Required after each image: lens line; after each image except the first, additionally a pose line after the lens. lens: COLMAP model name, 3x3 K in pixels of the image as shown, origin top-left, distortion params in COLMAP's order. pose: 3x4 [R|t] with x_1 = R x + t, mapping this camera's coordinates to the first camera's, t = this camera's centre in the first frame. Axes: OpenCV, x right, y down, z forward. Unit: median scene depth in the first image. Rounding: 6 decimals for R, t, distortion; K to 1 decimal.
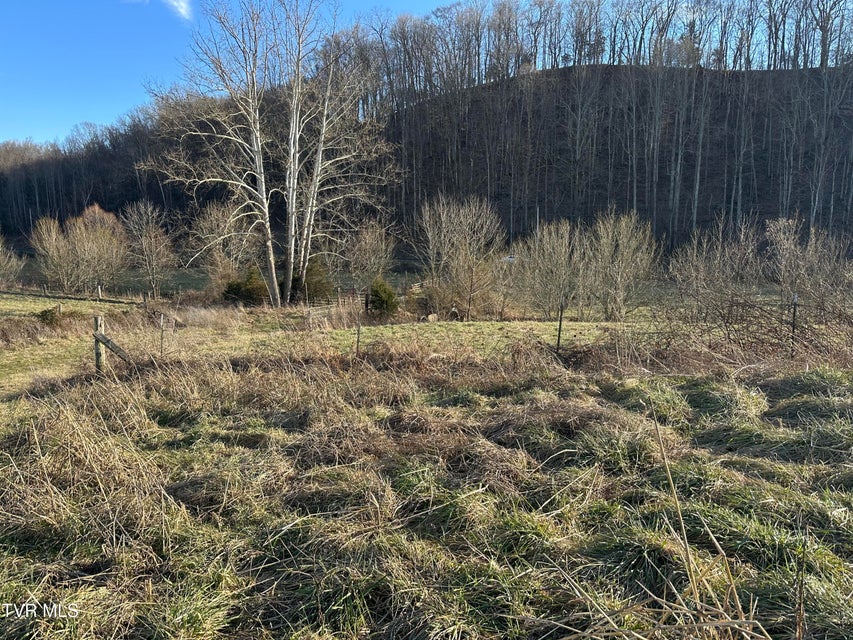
lens RADIAL K [[584.7, 0, 430.3], [0, 584.7, 338.9], [0, 0, 1]] dist [-0.000925, -0.042177]
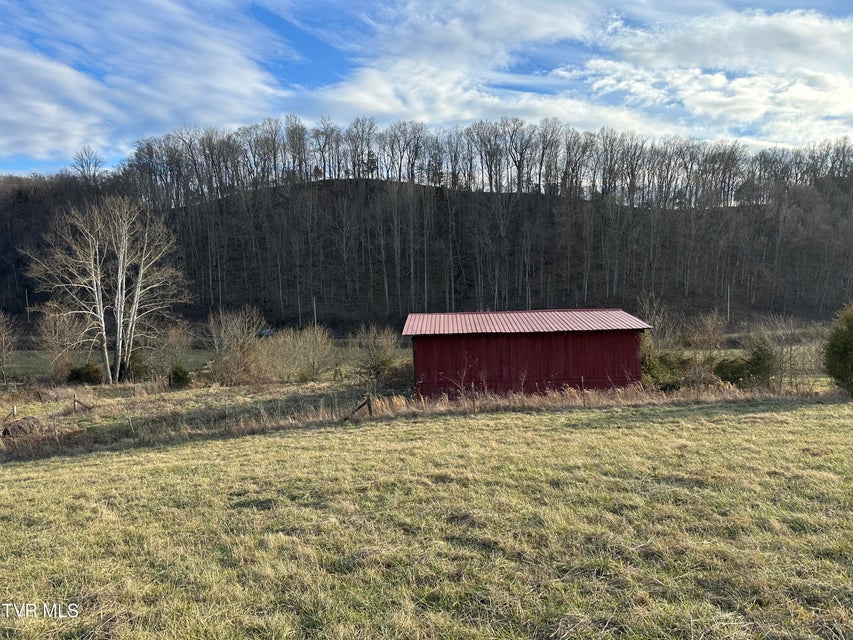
lens RADIAL K [[584.7, 0, 430.3], [0, 584.7, 338.9], [0, 0, 1]] dist [-0.000925, -0.042177]
pose [[0.960906, -0.043828, 0.273385, 0.134371], [0.070842, 0.993443, -0.089735, 0.024908], [-0.267659, 0.105594, 0.957710, -0.712608]]
